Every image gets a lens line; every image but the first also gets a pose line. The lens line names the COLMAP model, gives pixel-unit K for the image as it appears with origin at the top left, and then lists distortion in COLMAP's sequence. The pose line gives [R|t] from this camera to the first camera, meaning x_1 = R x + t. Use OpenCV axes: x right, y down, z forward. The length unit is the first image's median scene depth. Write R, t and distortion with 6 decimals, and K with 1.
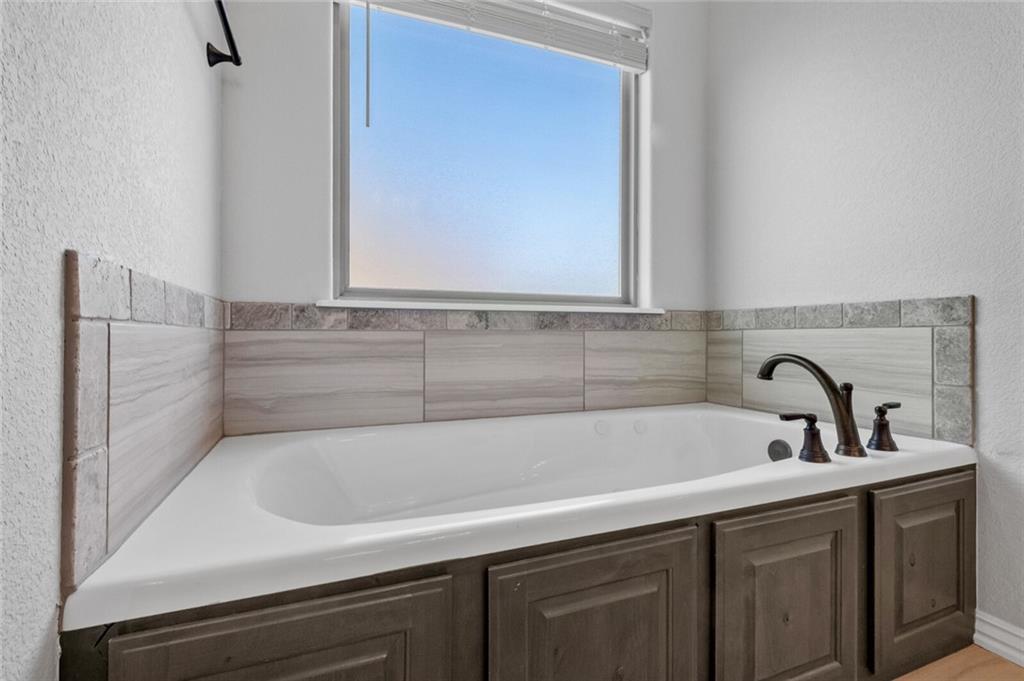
lens RADIAL K [[471.9, 0, 515.0], [0, 471.9, 325.0], [0, 0, 1]] dist [-0.000223, 0.000091]
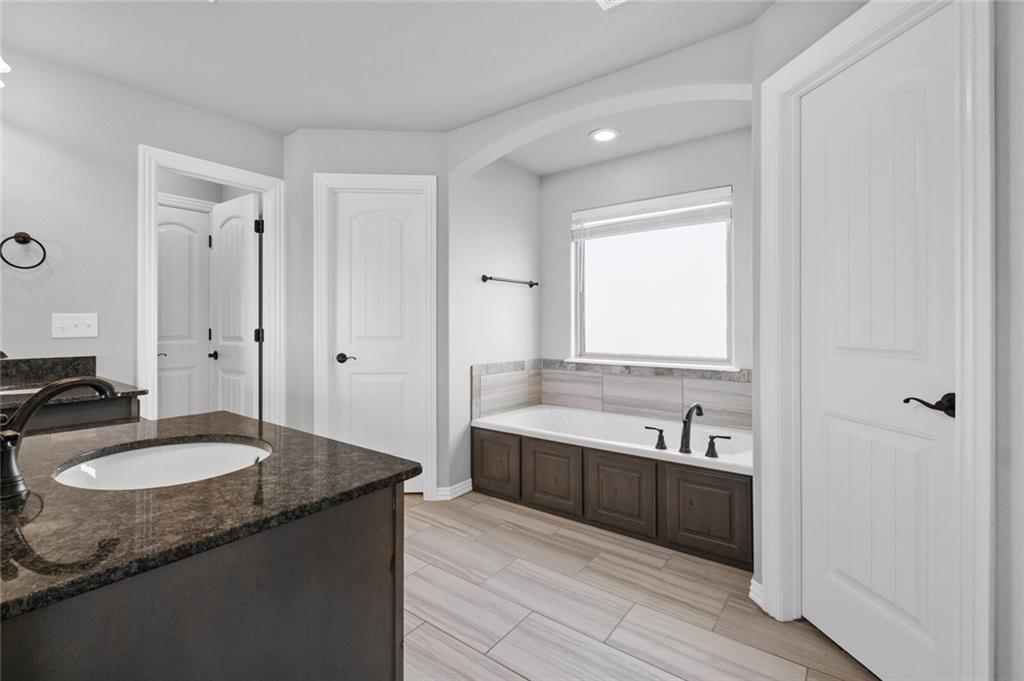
lens RADIAL K [[457.4, 0, 515.8], [0, 457.4, 320.4], [0, 0, 1]] dist [0.002925, 0.000037]
pose [[0.520661, -0.007497, -0.853731, 1.573672], [0.011859, 0.999928, -0.001549, -0.257066], [0.853681, -0.009317, 0.520712, -0.573938]]
